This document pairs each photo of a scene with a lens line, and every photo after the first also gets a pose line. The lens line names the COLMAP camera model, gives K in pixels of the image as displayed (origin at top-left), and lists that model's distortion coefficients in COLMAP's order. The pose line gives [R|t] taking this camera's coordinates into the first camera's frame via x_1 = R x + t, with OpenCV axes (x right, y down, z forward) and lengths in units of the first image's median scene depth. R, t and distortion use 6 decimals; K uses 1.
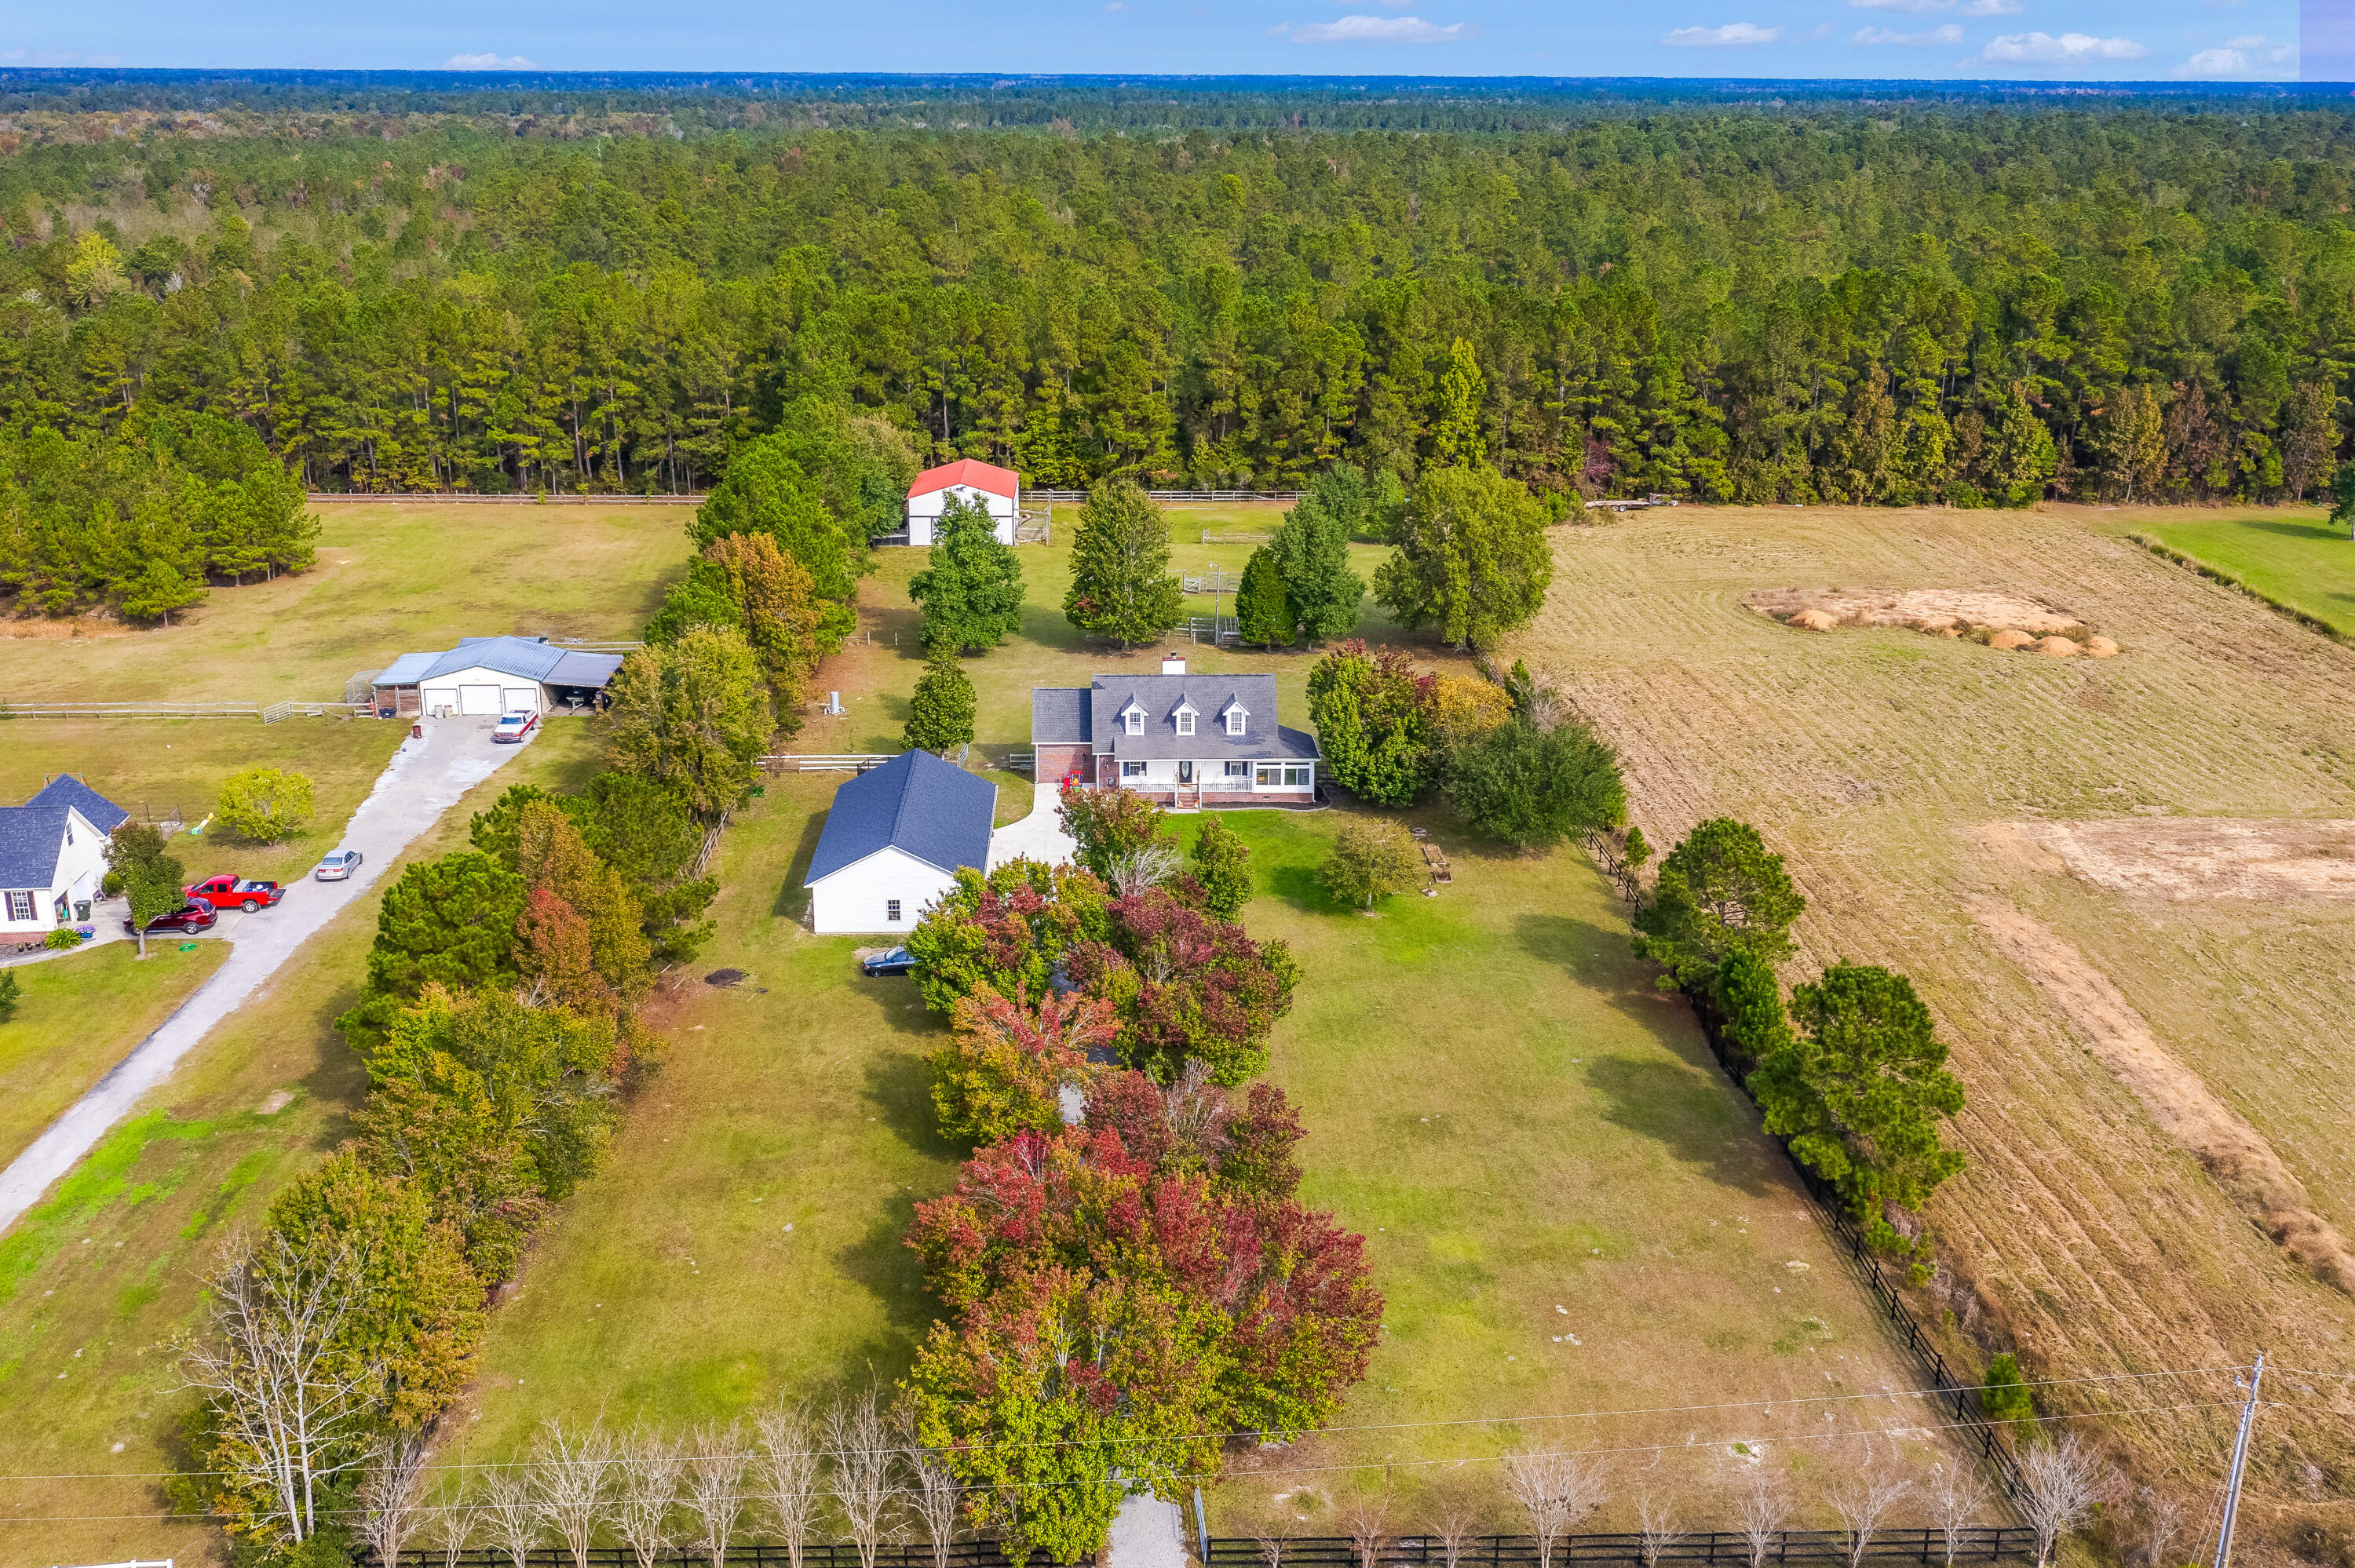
lens RADIAL K [[2233.2, 0, 1200.6], [0, 2233.2, 782.8], [0, 0, 1]] dist [-0.006957, 0.000000]
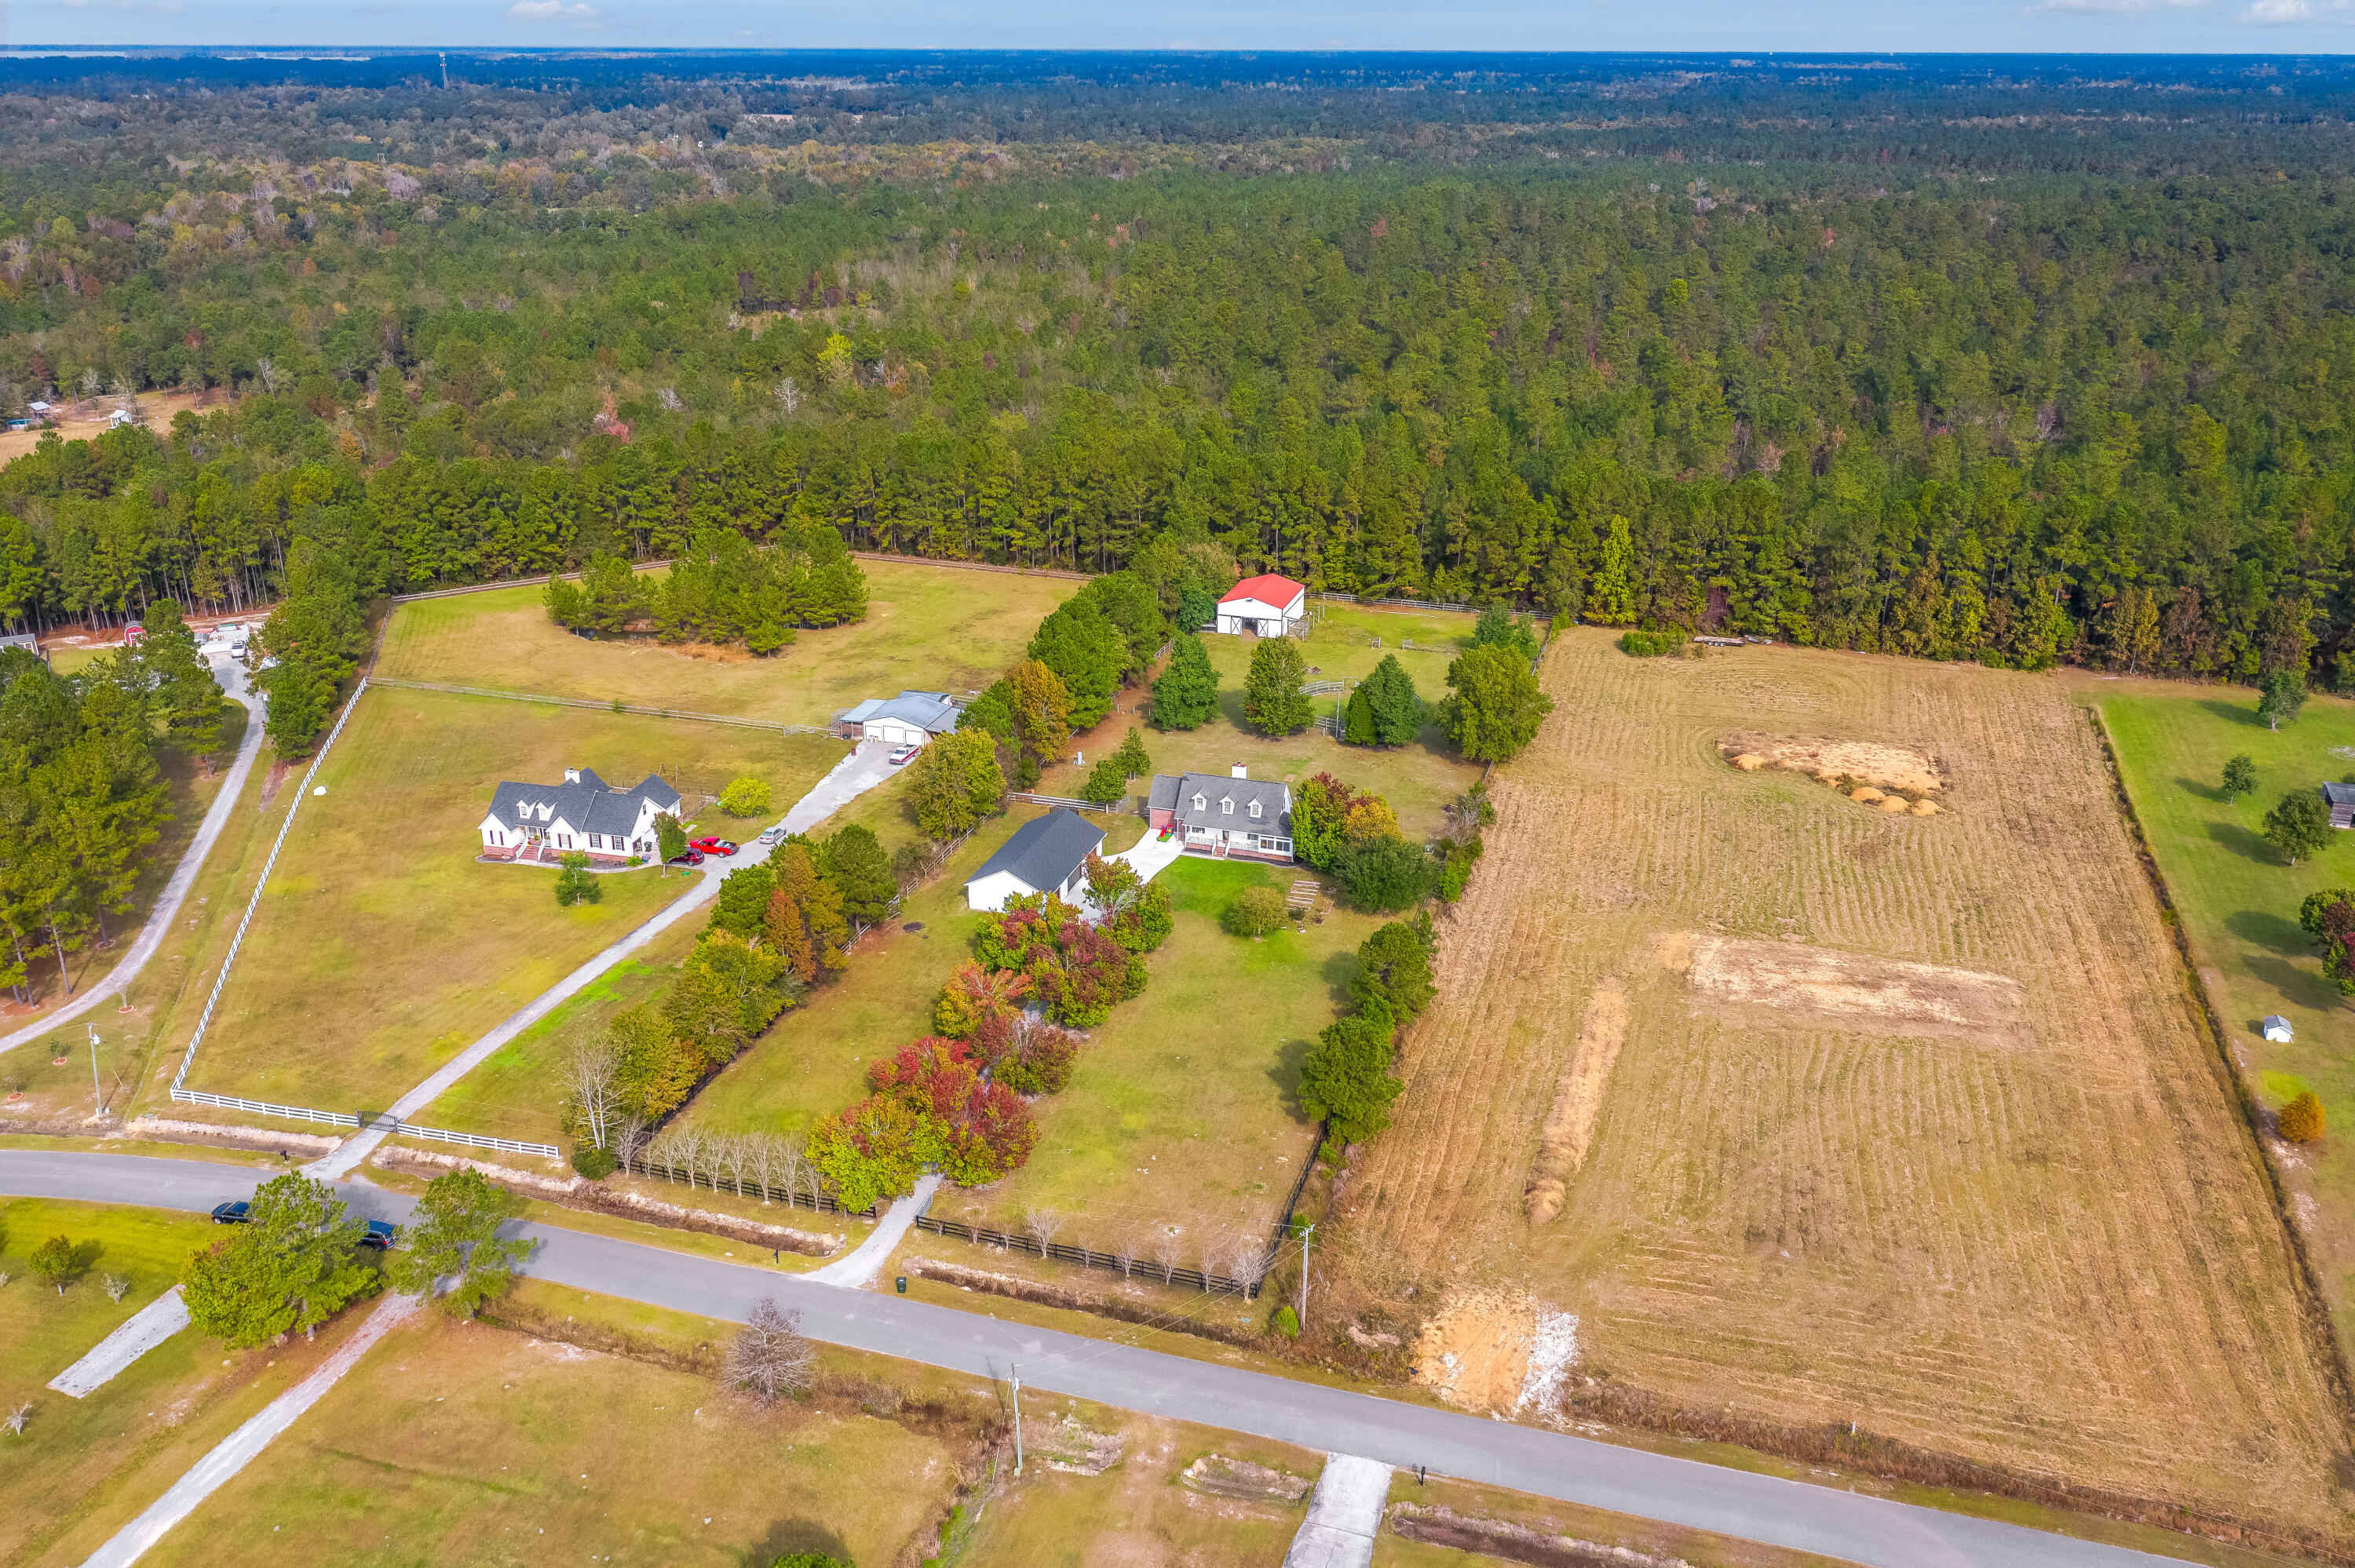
lens RADIAL K [[1861.3, 0, 1162.1], [0, 1861.3, 788.3], [0, 0, 1]] dist [-0.005017, -0.008004]
pose [[0.941865, 0.120743, -0.313546, 0.233985], [-0.101538, 0.991852, 0.076940, -0.086676], [0.320282, -0.040630, 0.946451, -0.230057]]
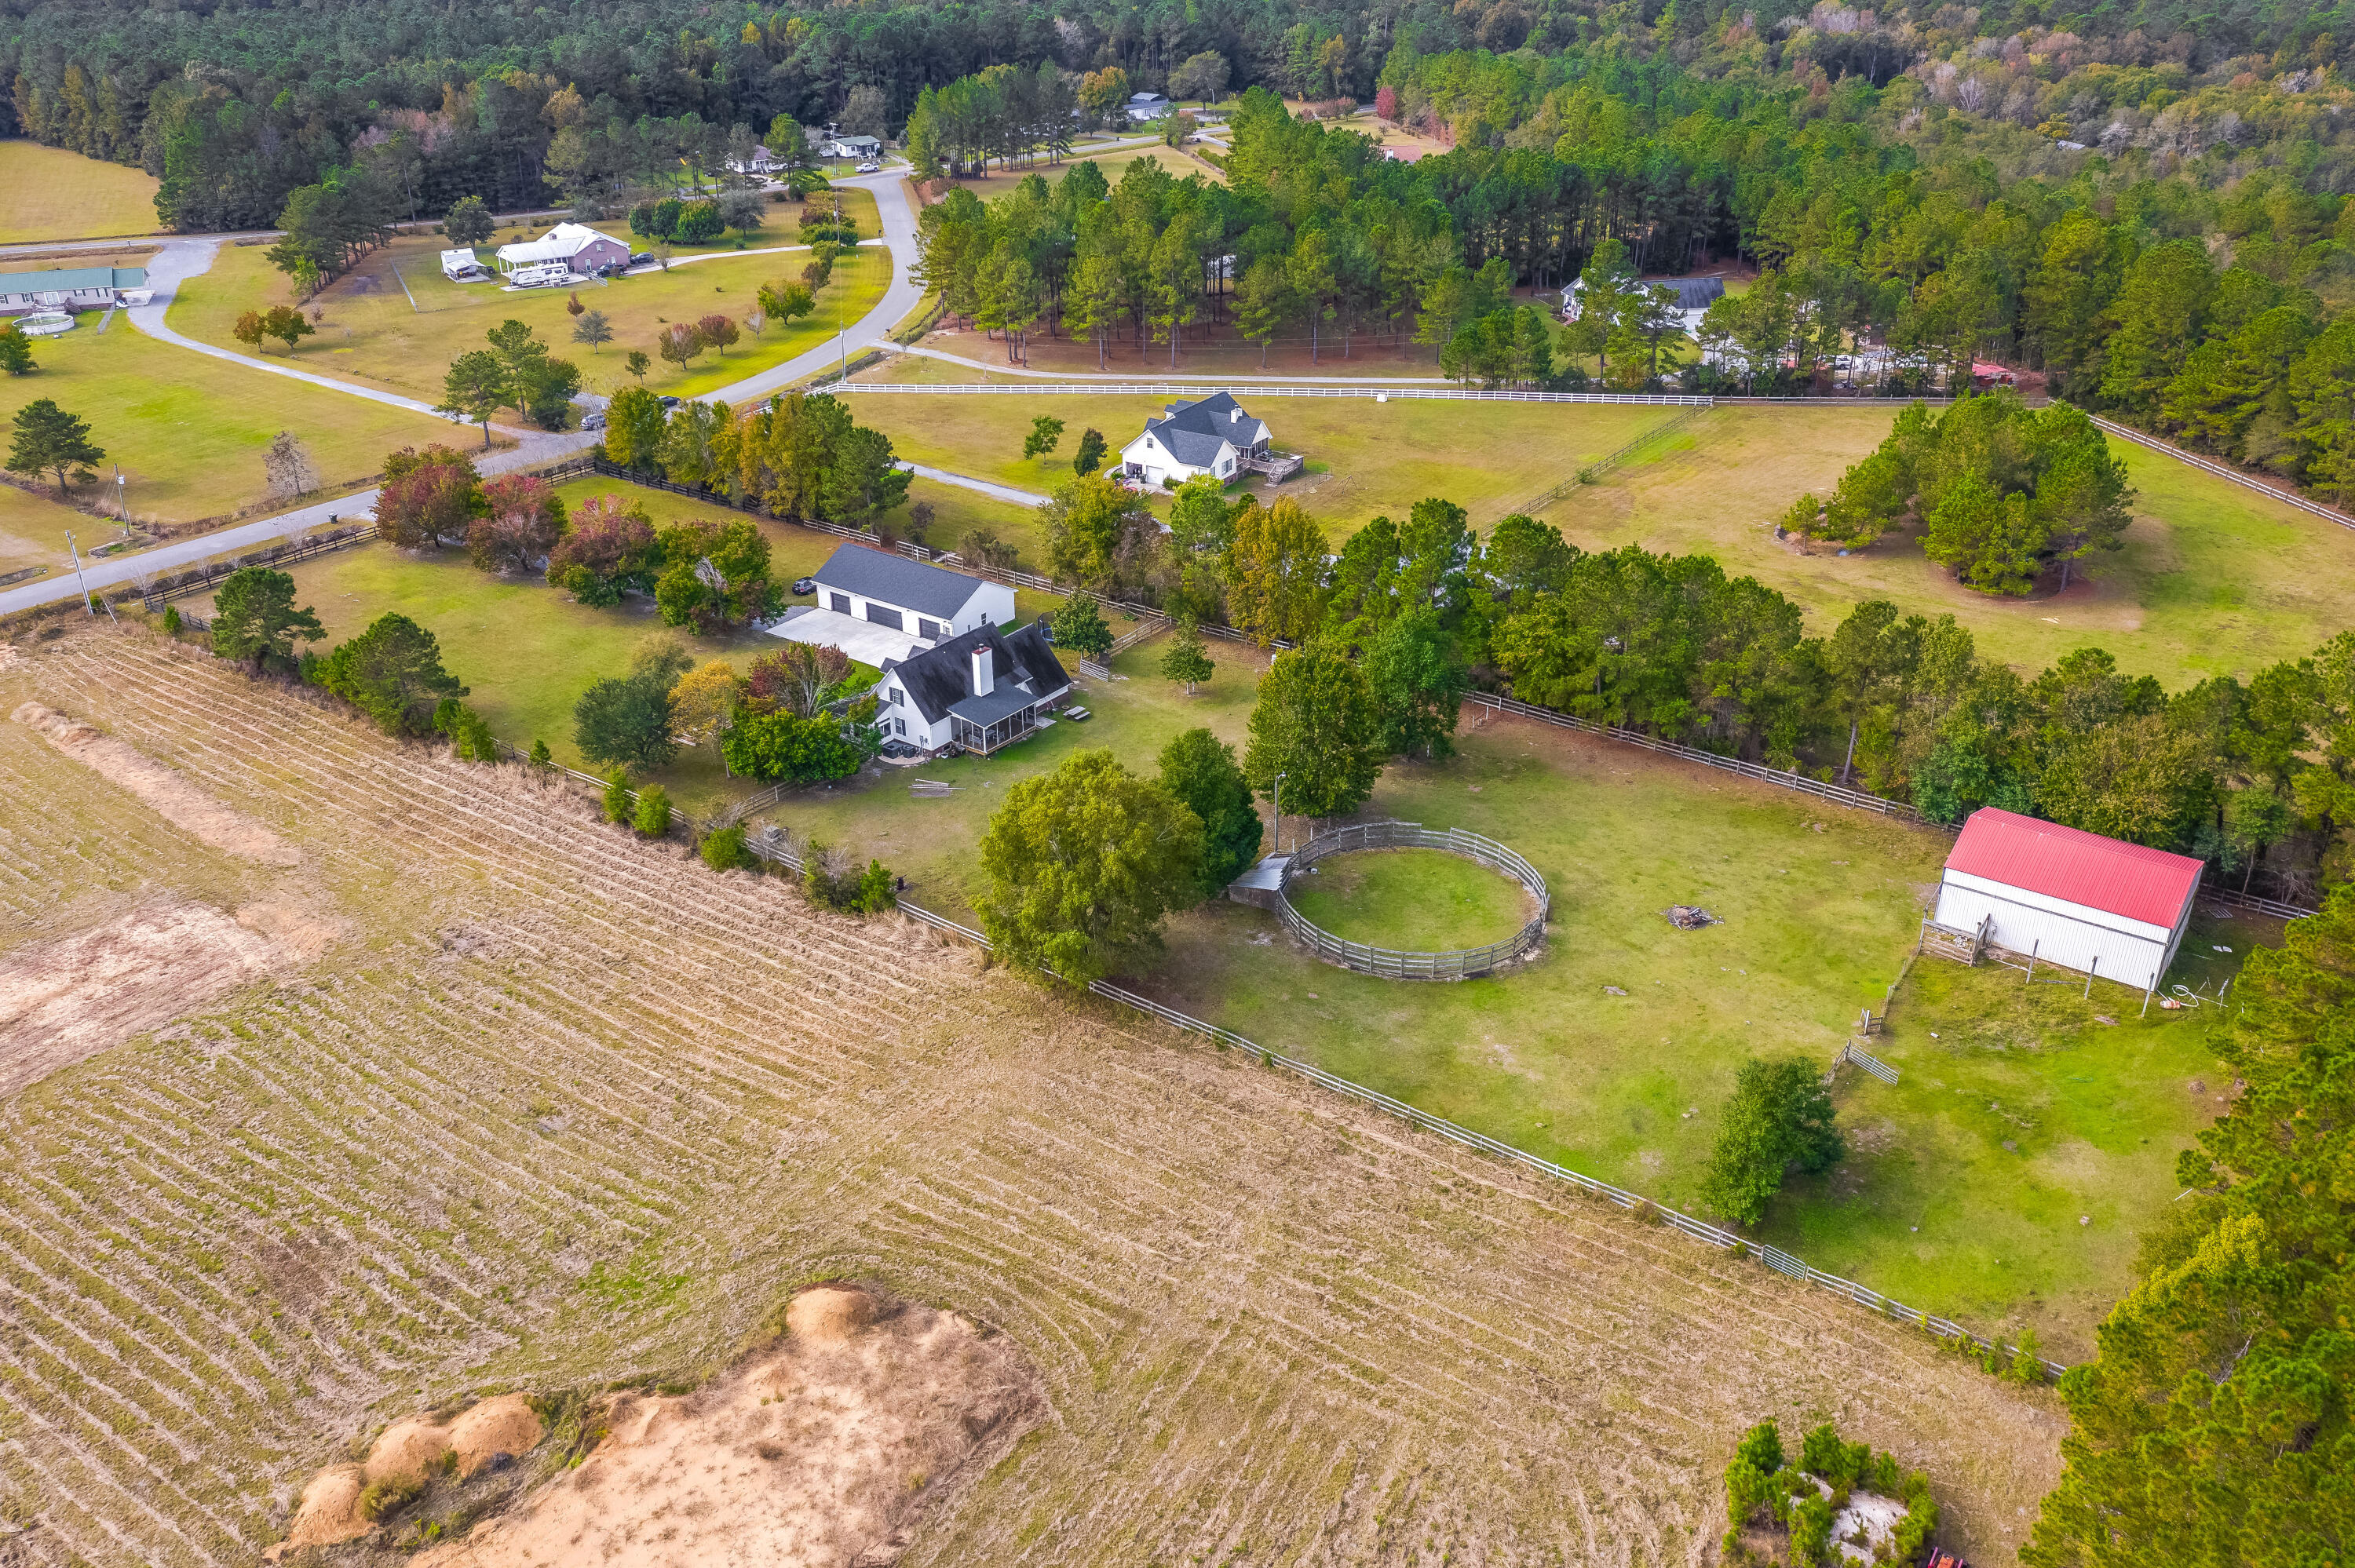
lens RADIAL K [[1861.3, 0, 1178.6], [0, 1861.3, 779.8], [0, 0, 1]] dist [-0.005017, -0.008004]
pose [[-0.609110, 0.348506, -0.712410, 0.398006], [-0.250727, 0.767587, 0.589869, -0.370865], [0.752410, 0.537916, -0.380165, 0.894464]]
